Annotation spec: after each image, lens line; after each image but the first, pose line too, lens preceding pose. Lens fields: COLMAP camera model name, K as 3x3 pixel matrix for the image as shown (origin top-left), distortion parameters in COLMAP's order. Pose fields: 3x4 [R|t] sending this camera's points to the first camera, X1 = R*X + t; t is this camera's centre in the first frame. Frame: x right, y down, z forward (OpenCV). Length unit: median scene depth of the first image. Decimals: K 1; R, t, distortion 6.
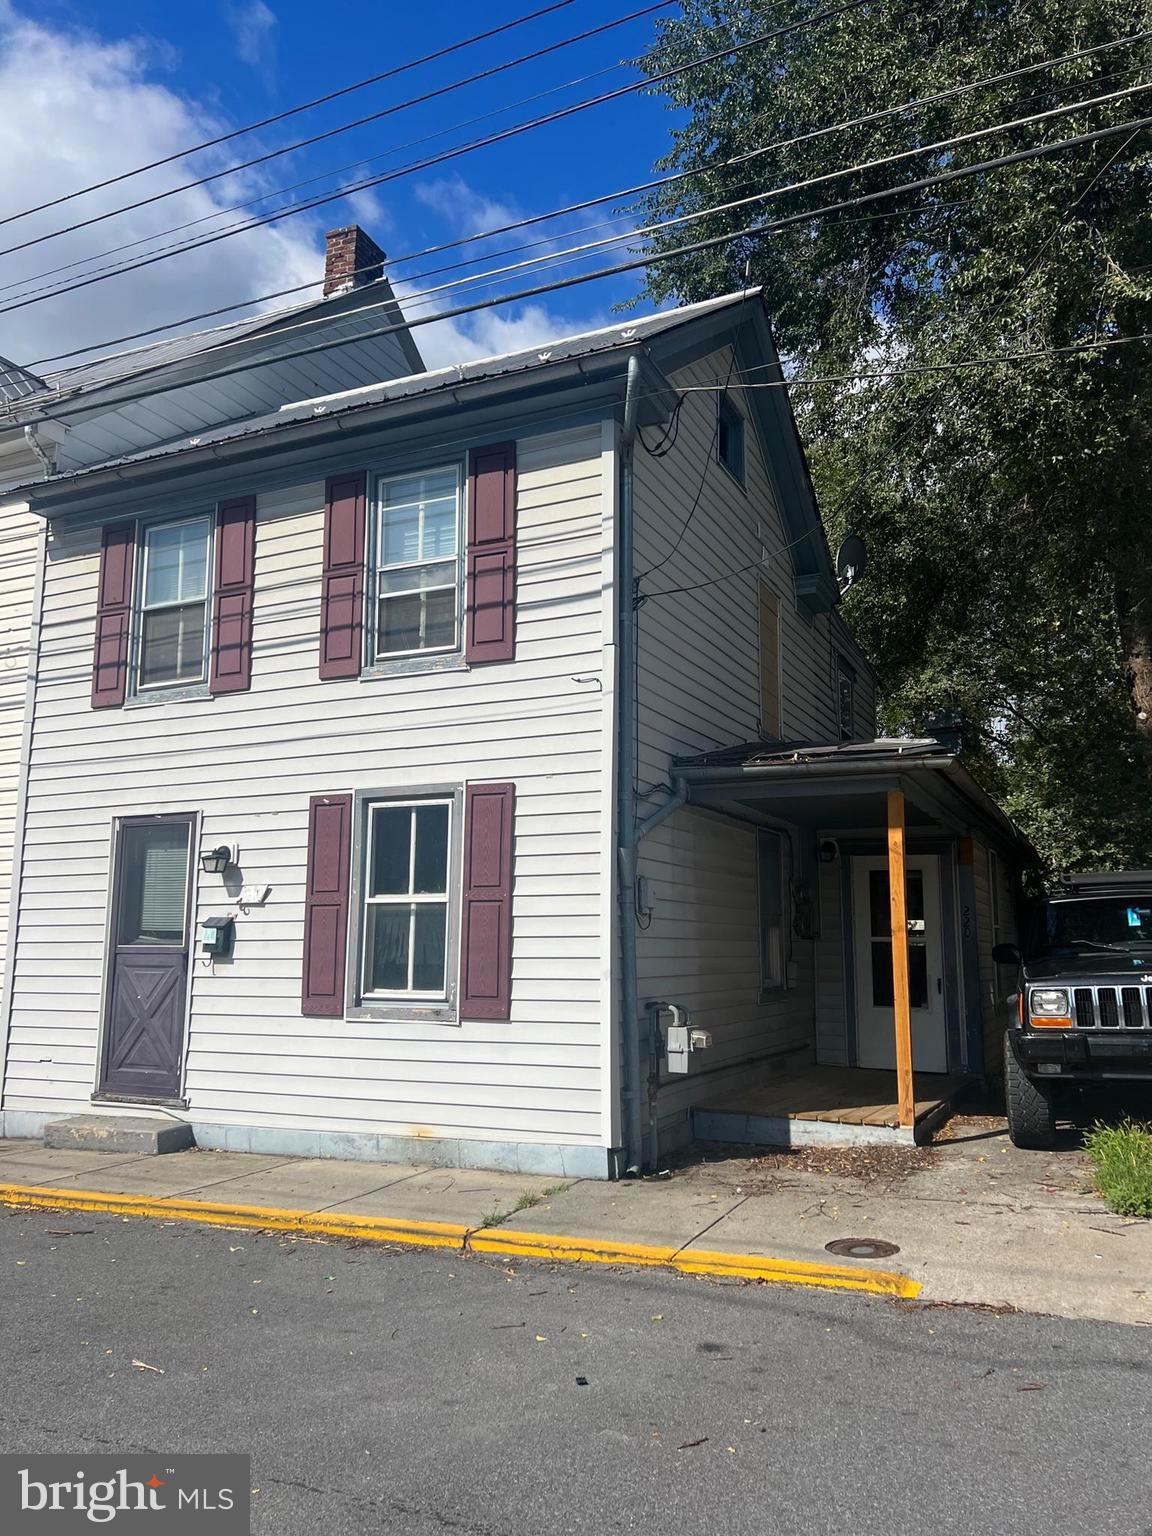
lens RADIAL K [[1152.7, 0, 588.8], [0, 1152.7, 768.7], [0, 0, 1]] dist [0.019615, -0.006914]
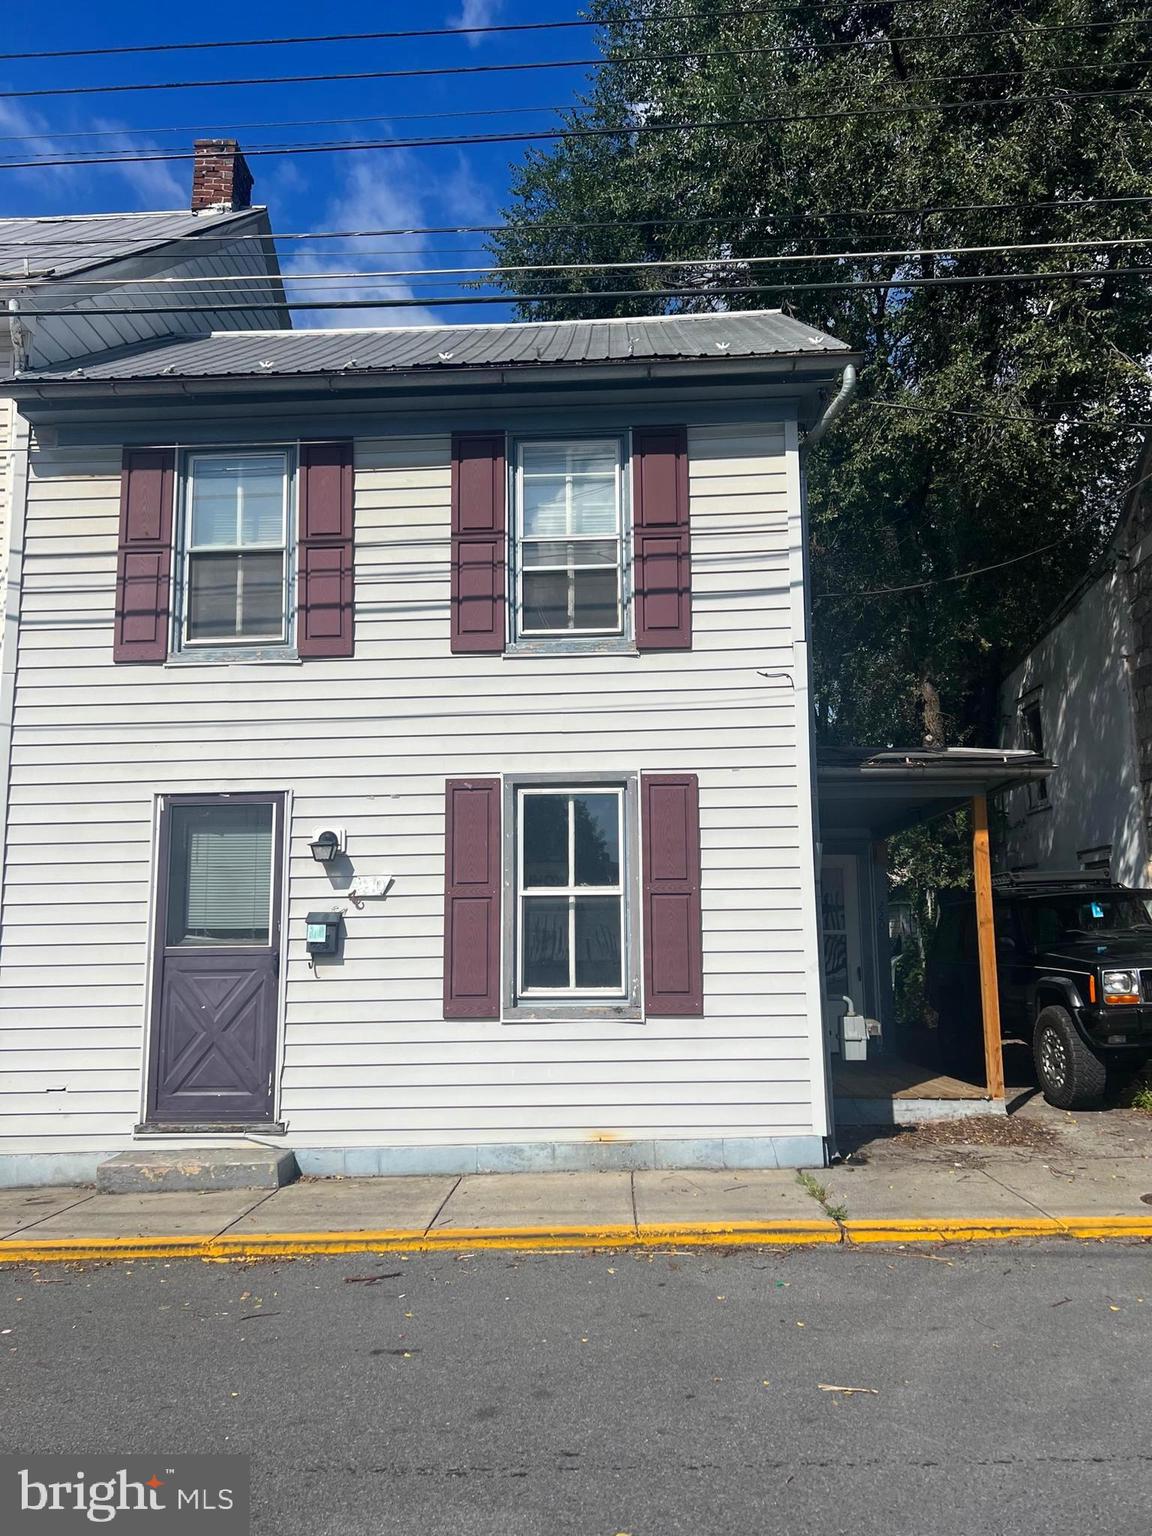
lens RADIAL K [[1152.7, 0, 582.7], [0, 1152.7, 771.7], [0, 0, 1]] dist [0.019615, -0.006914]
pose [[0.924471, 0.042285, 0.378901, -0.508170], [-0.043161, 0.999049, -0.006187, 0.019909], [-0.378802, -0.010634, 0.925417, 0.122436]]
